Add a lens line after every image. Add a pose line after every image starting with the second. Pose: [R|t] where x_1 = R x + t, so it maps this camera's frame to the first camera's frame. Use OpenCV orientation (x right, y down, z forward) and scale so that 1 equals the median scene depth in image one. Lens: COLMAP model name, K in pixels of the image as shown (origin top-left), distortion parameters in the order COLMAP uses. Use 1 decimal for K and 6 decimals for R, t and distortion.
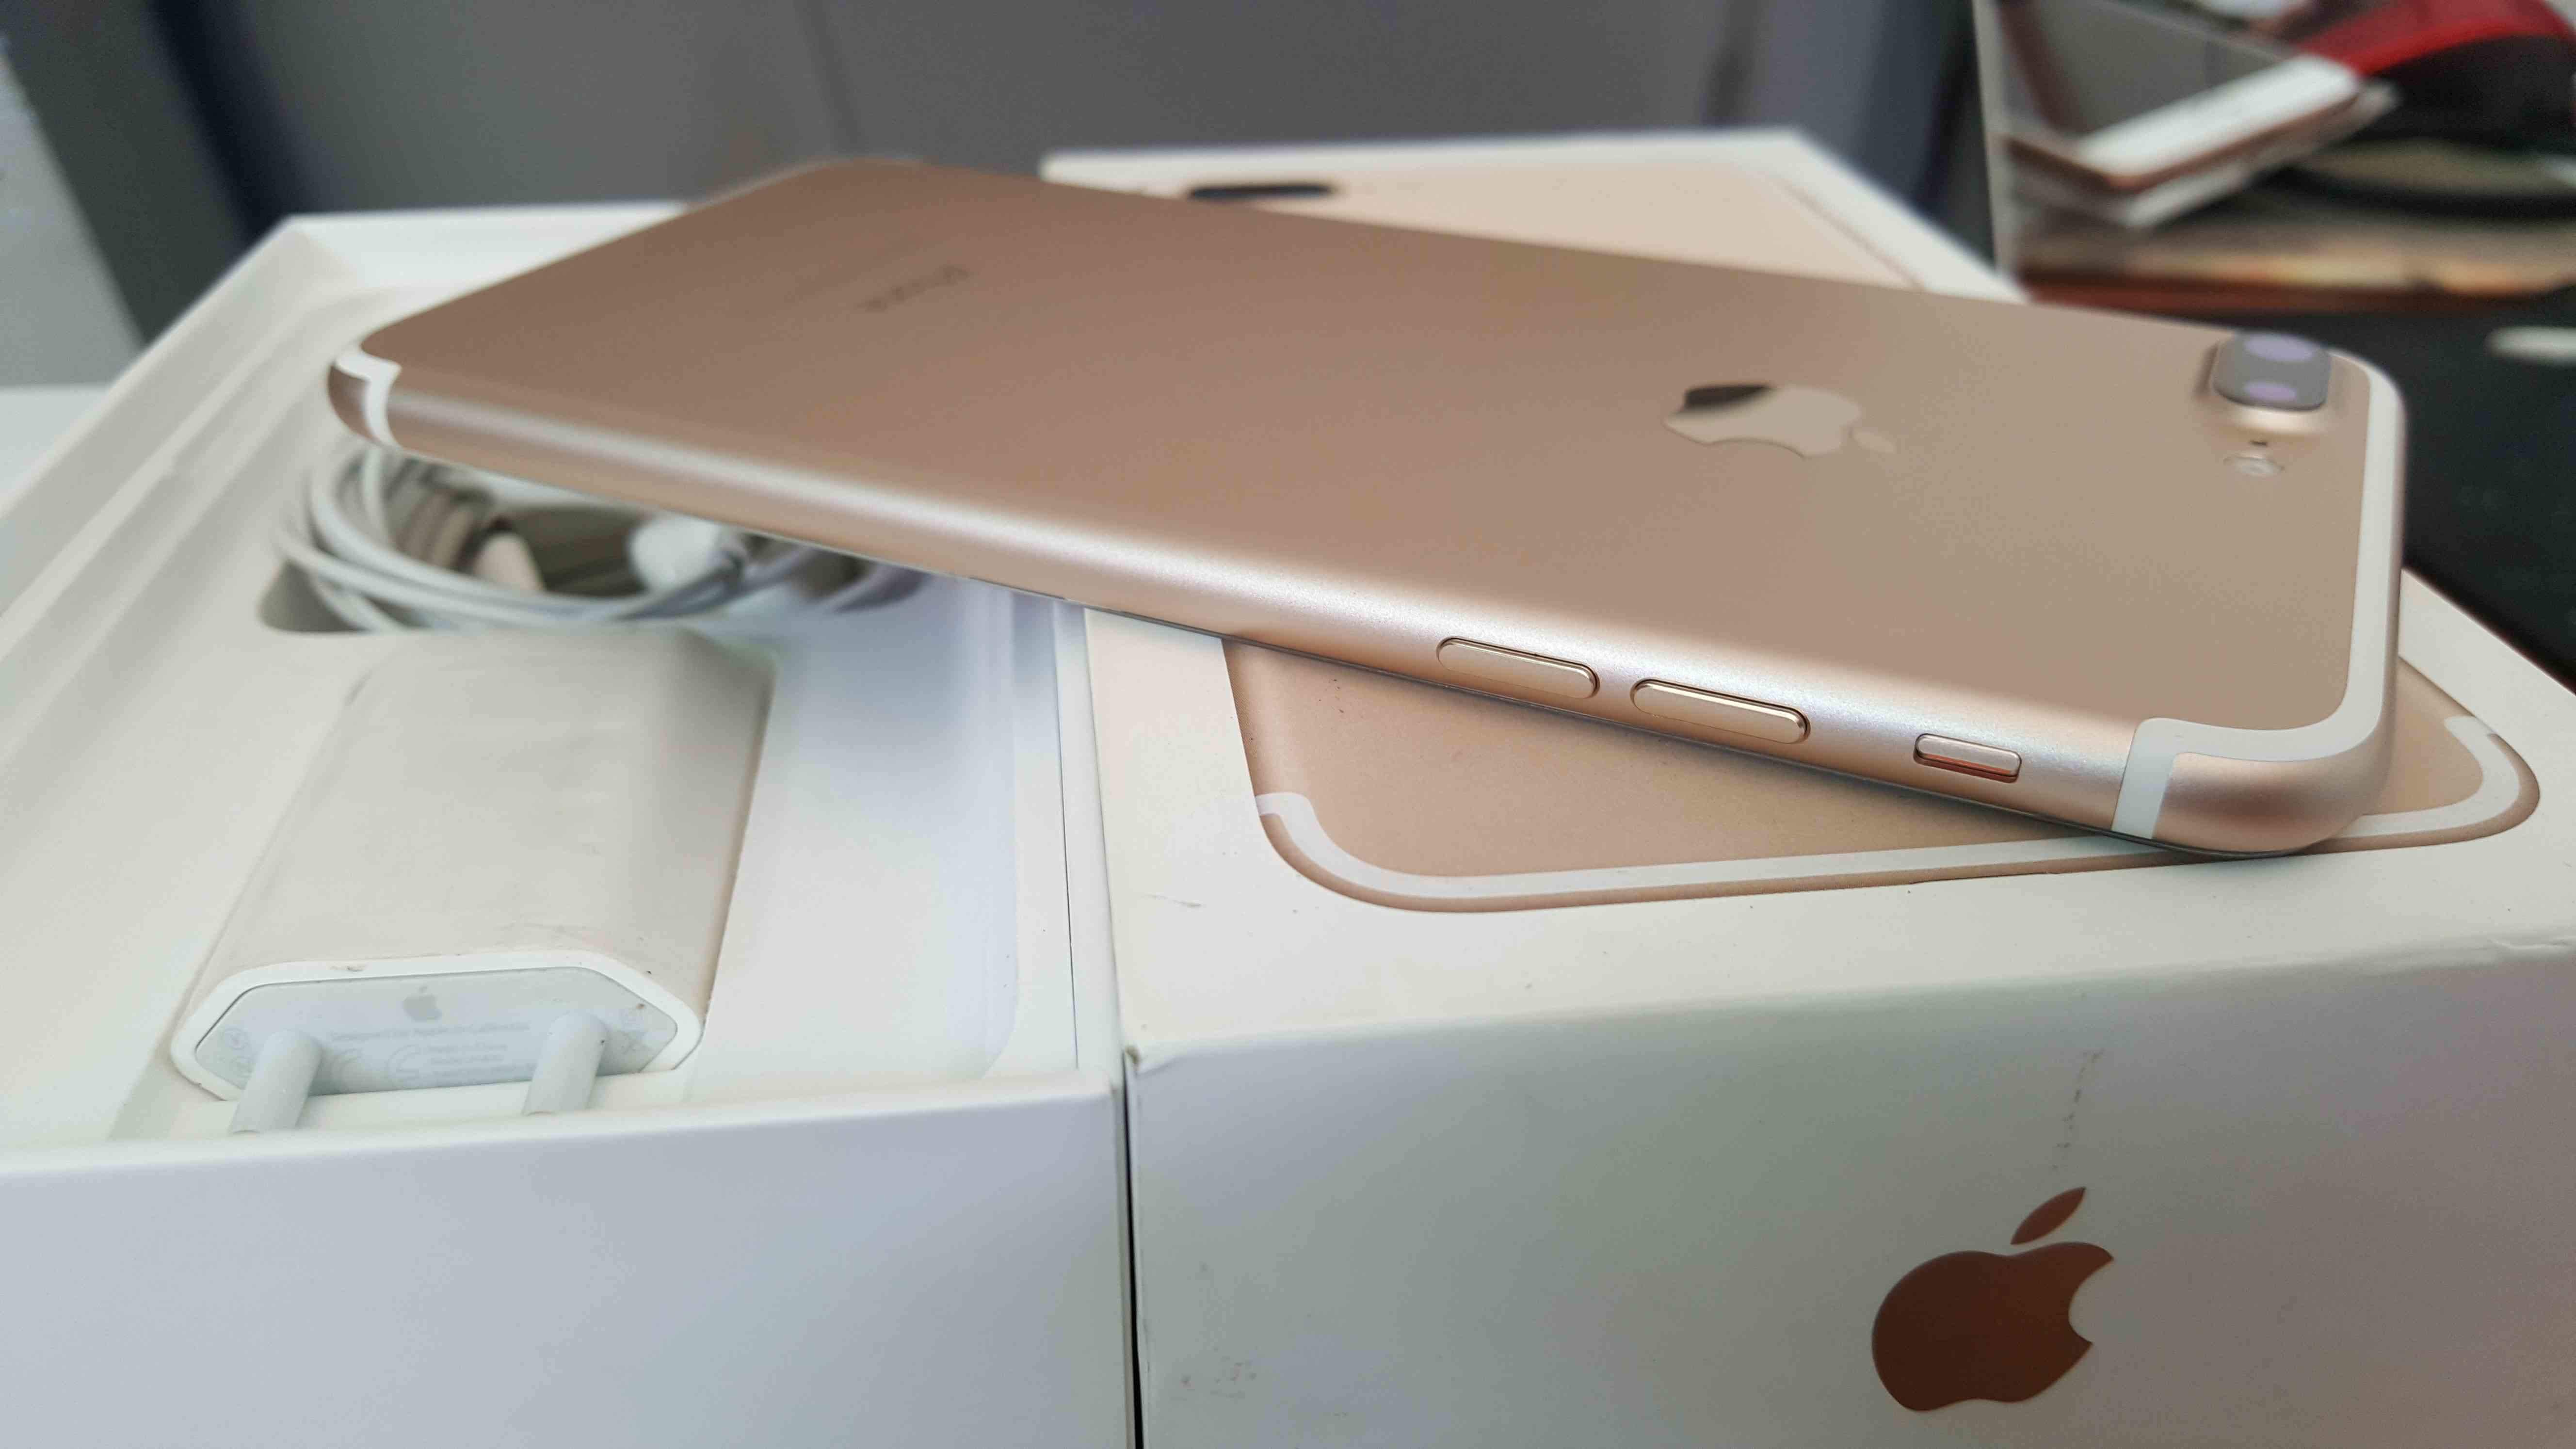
lens RADIAL K [[1950.2, 0, 1300.0], [0, 1950.2, 717.1], [0, 0, 1]] dist [0.027887, -0.117638]
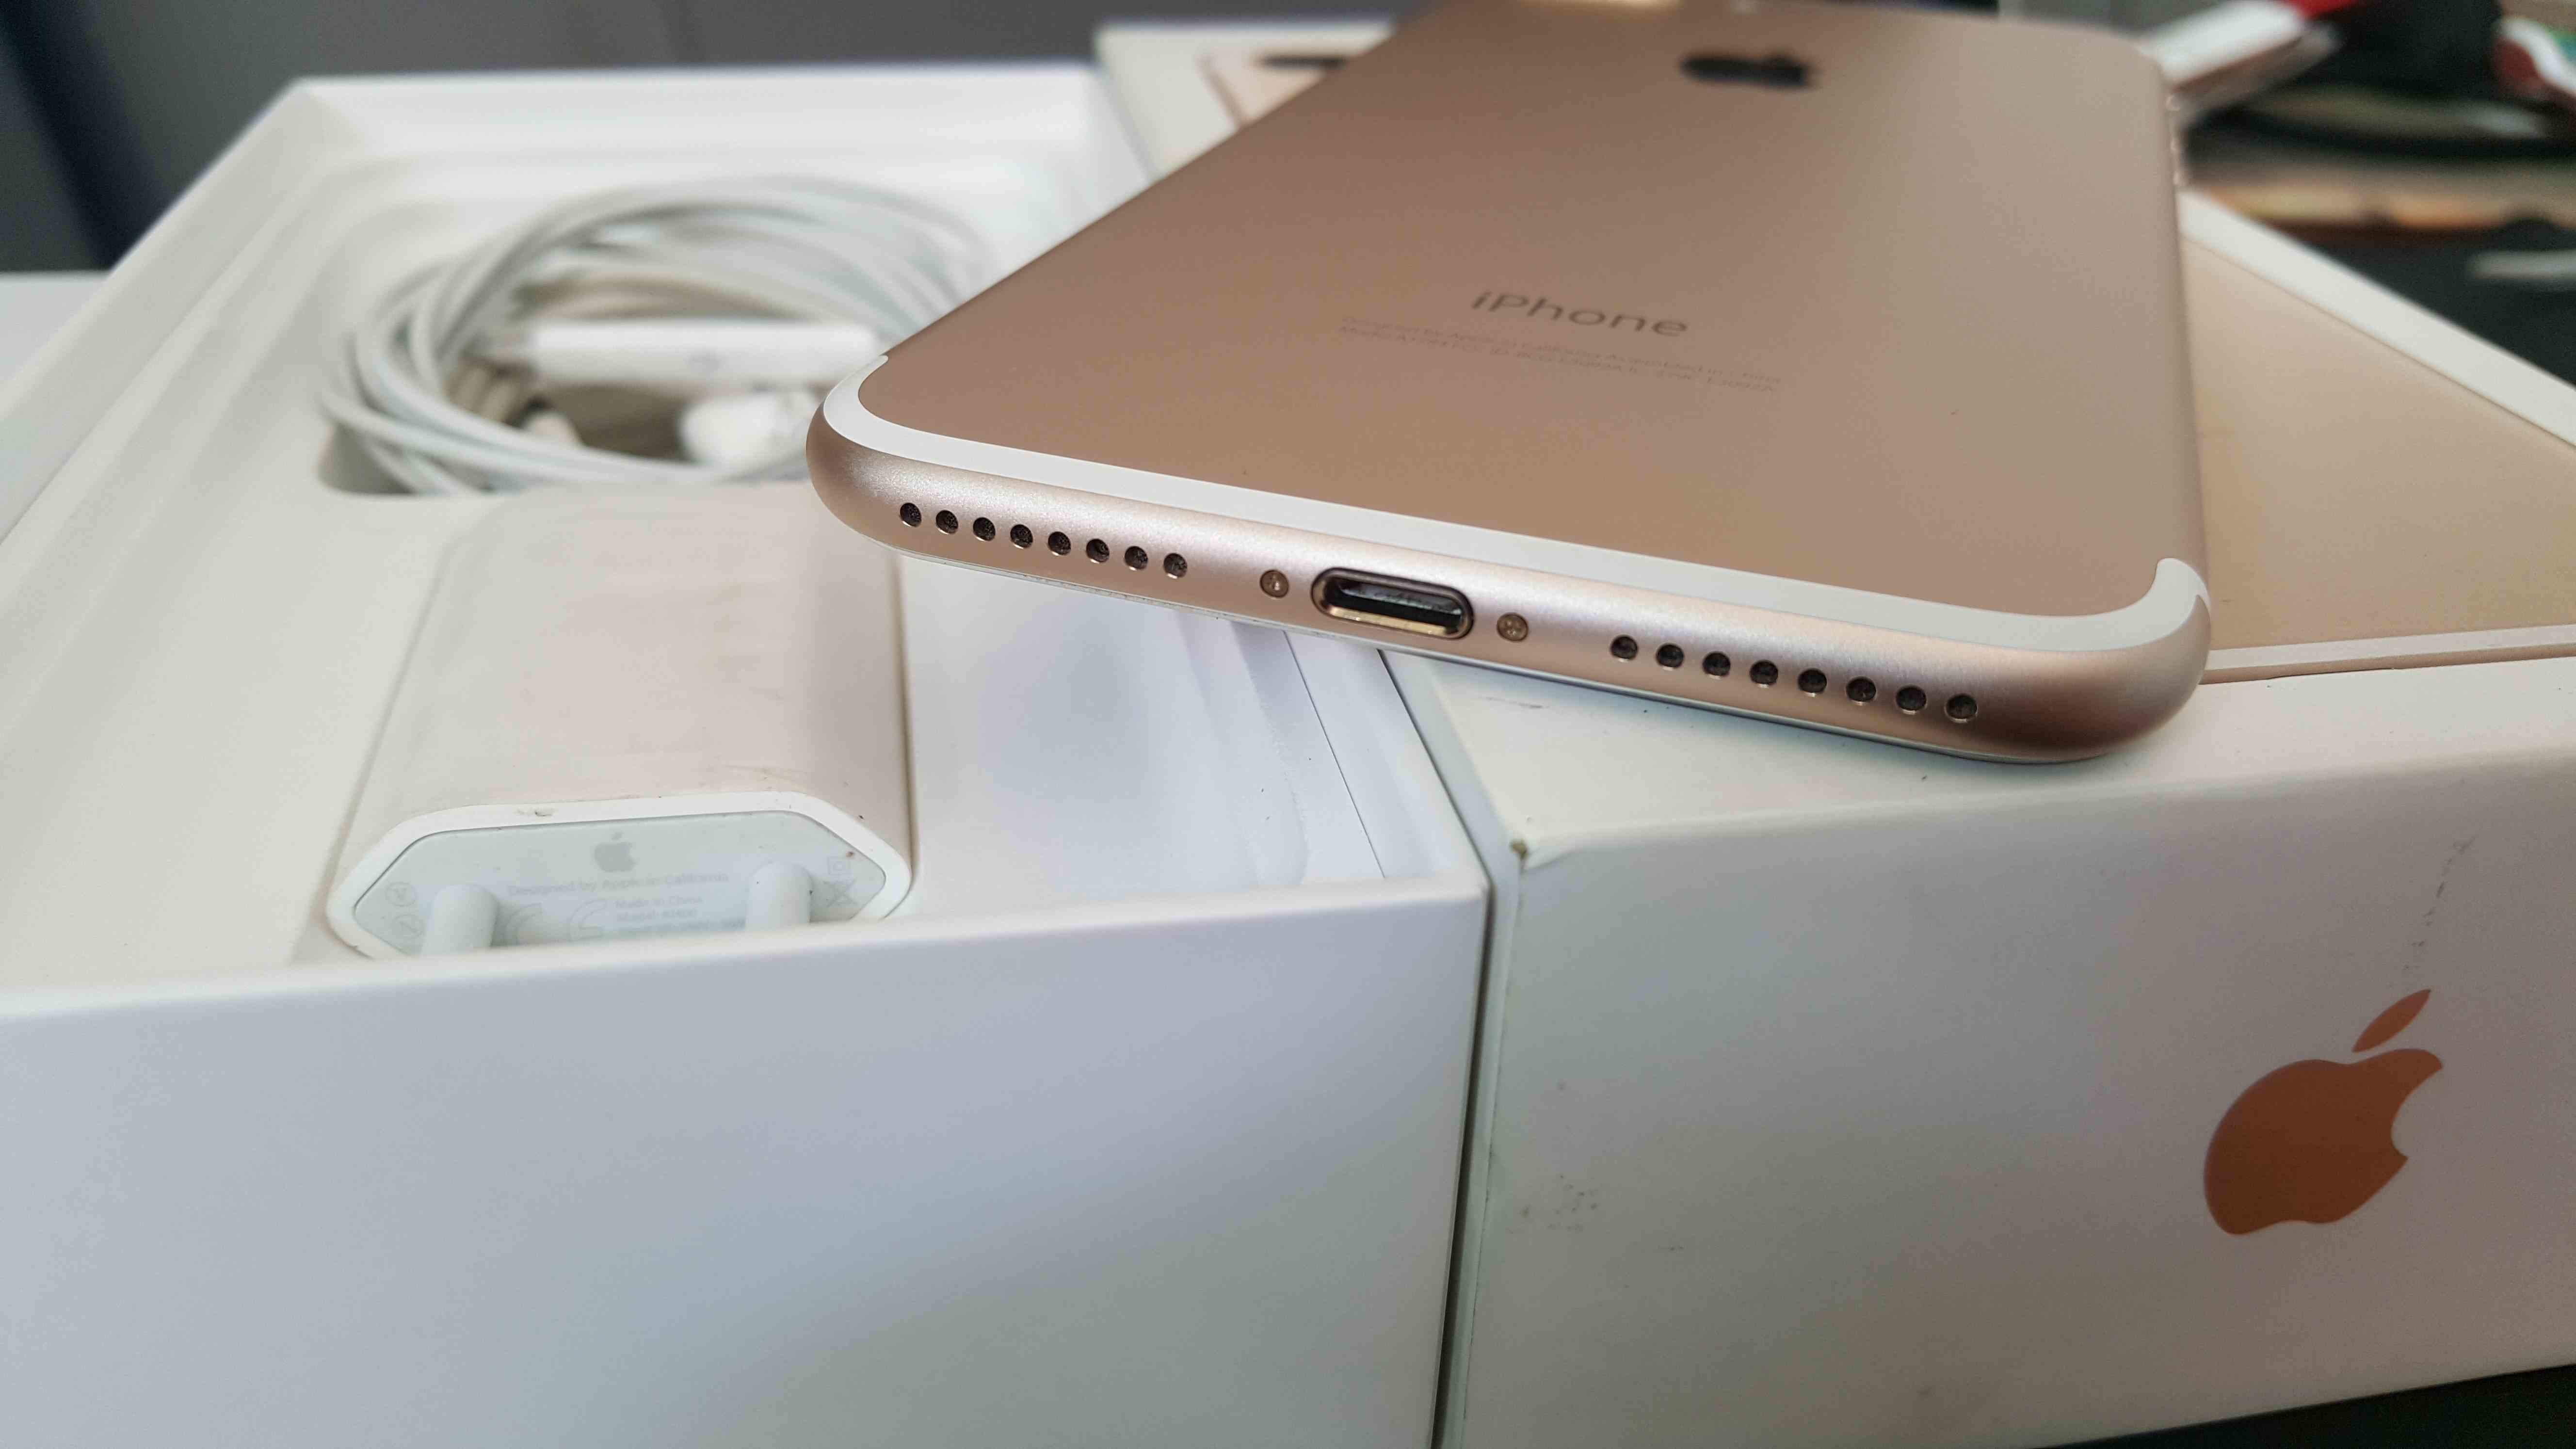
lens RADIAL K [[1950.2, 0, 1300.0], [0, 1950.2, 717.1], [0, 0, 1]] dist [0.027887, -0.117638]
pose [[0.997308, -0.007795, 0.072912, -0.190026], [0.006898, 0.999898, 0.012542, 0.072300], [-0.073003, -0.012005, 0.997260, 0.059932]]
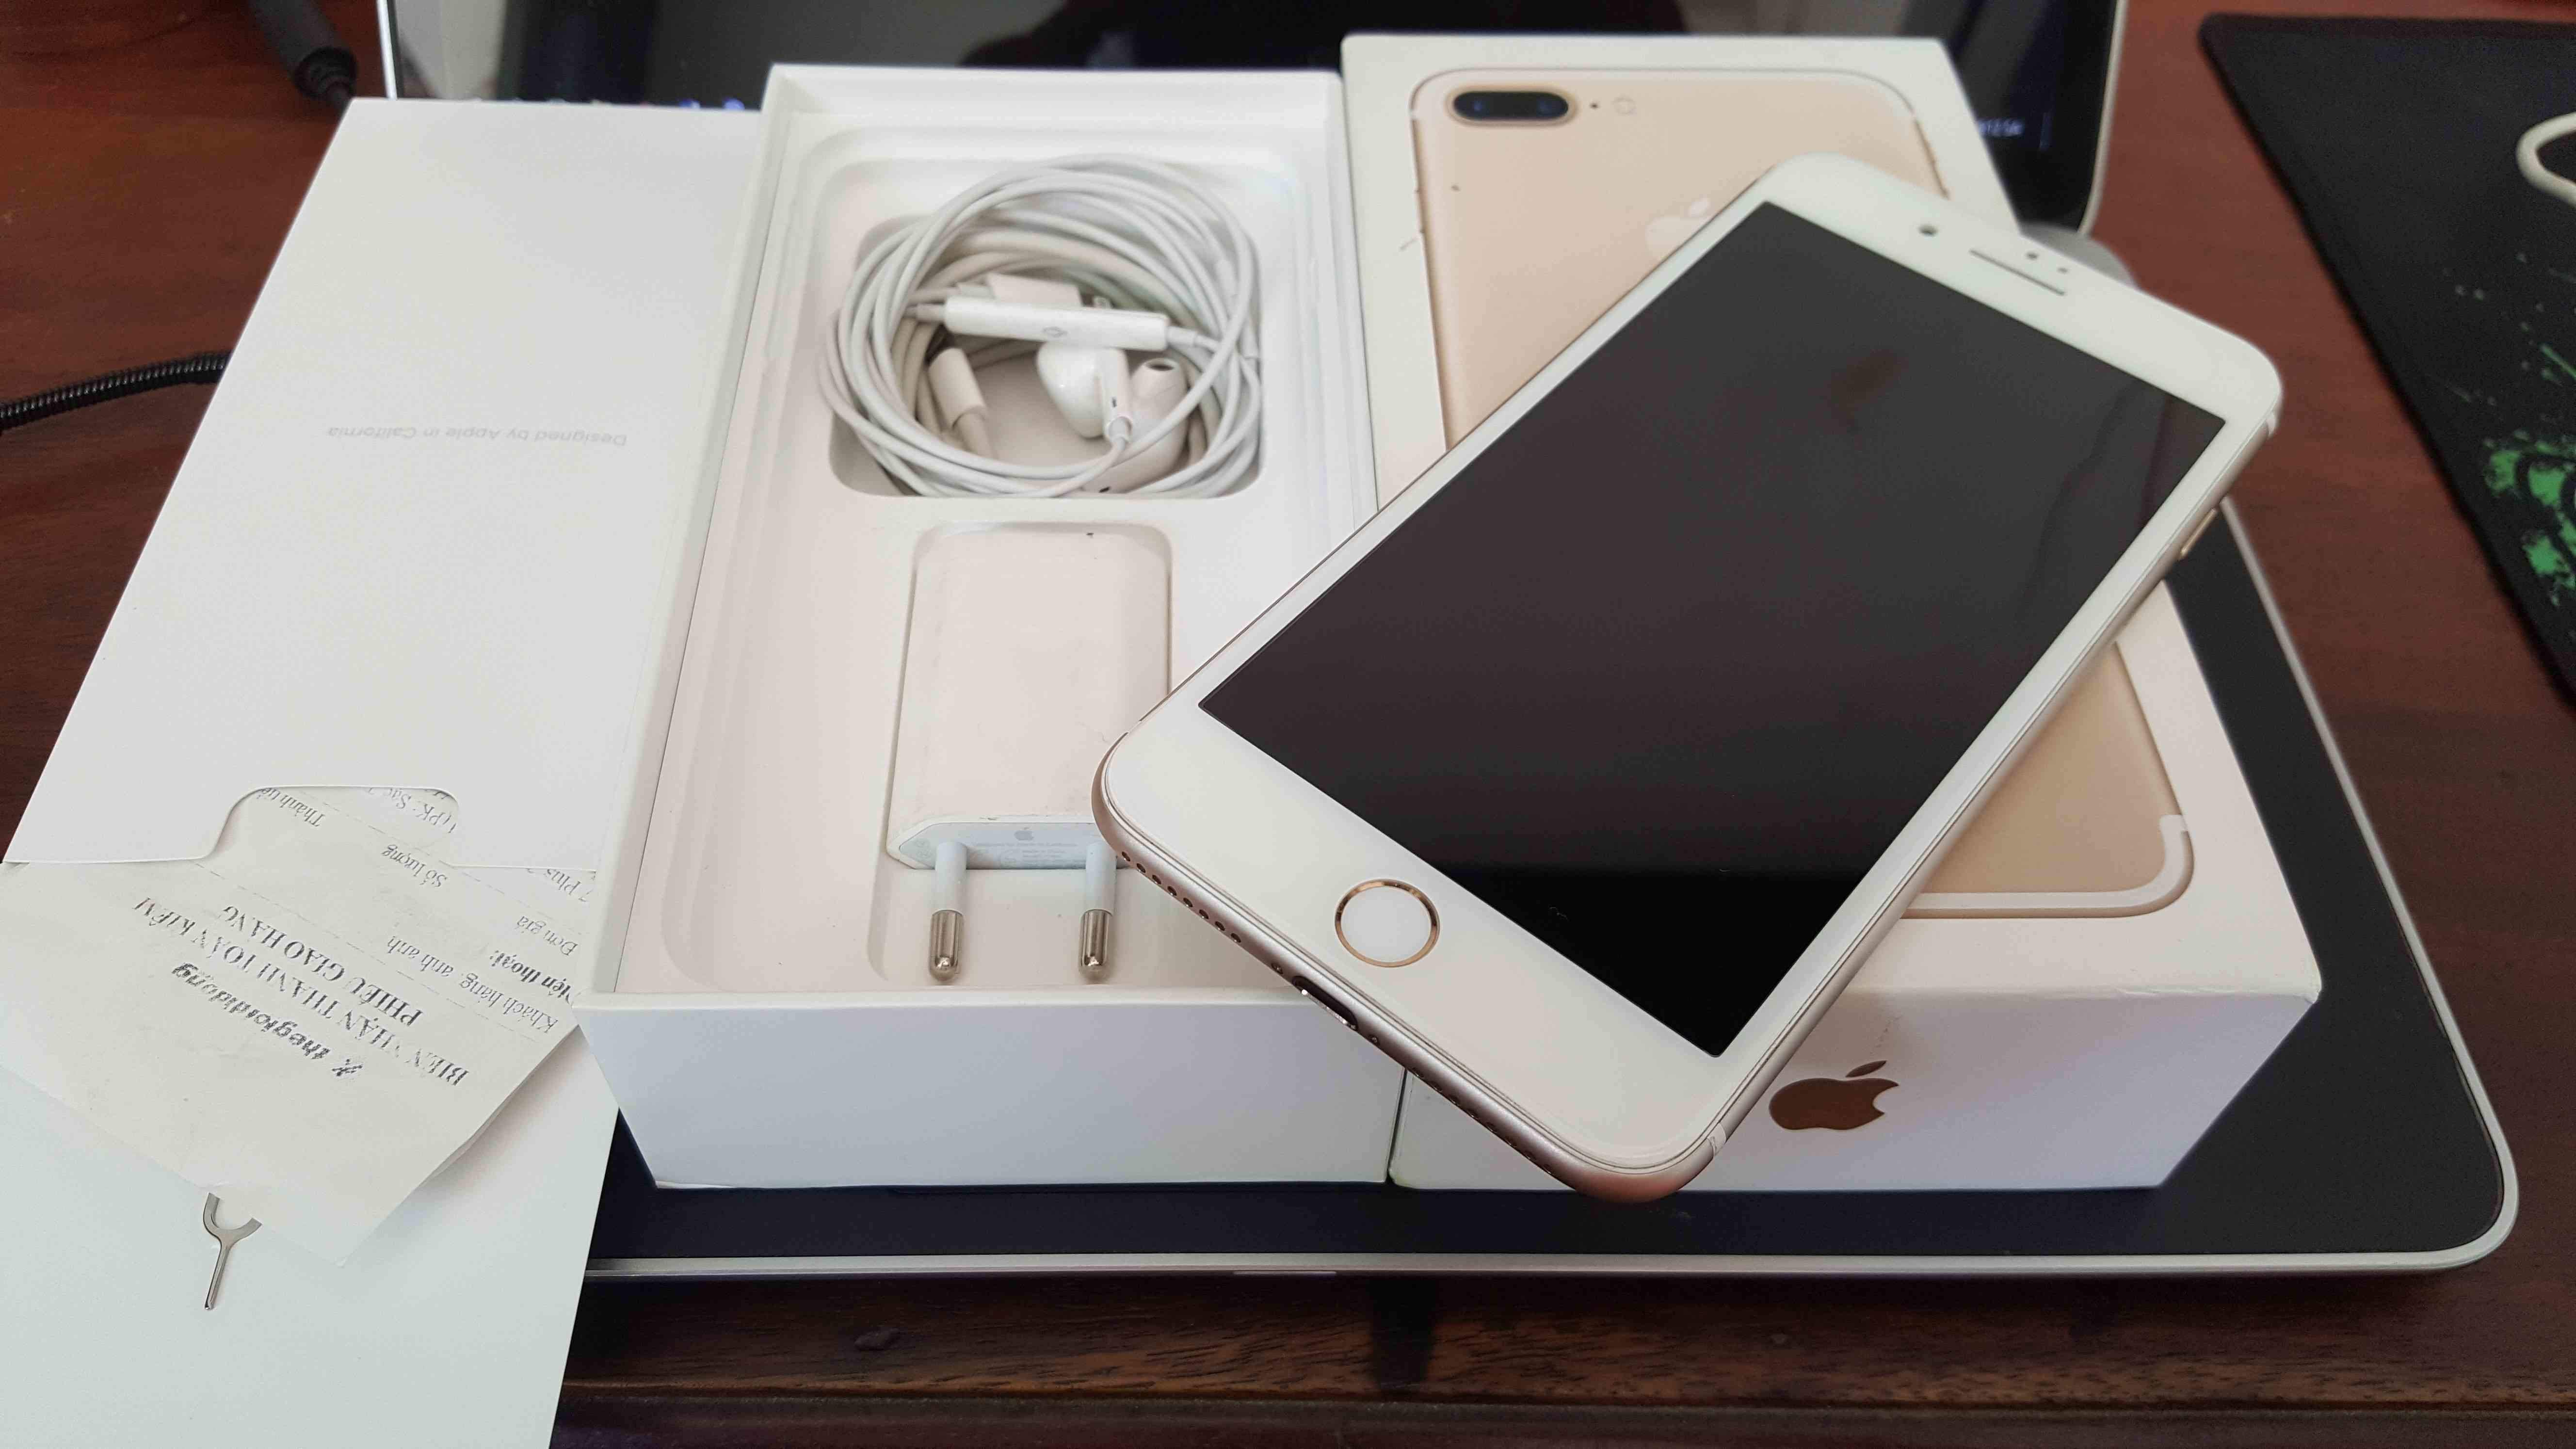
lens RADIAL K [[1921.5, 0, 1288.0], [0, 1921.5, 724.5], [0, 0, 1]] dist [0.039004, -0.130479]
pose [[0.994299, 0.093213, -0.051770, -0.112130], [-0.066602, 0.922117, 0.381137, -0.642395], [0.083264, -0.375516, 0.923068, -0.606152]]
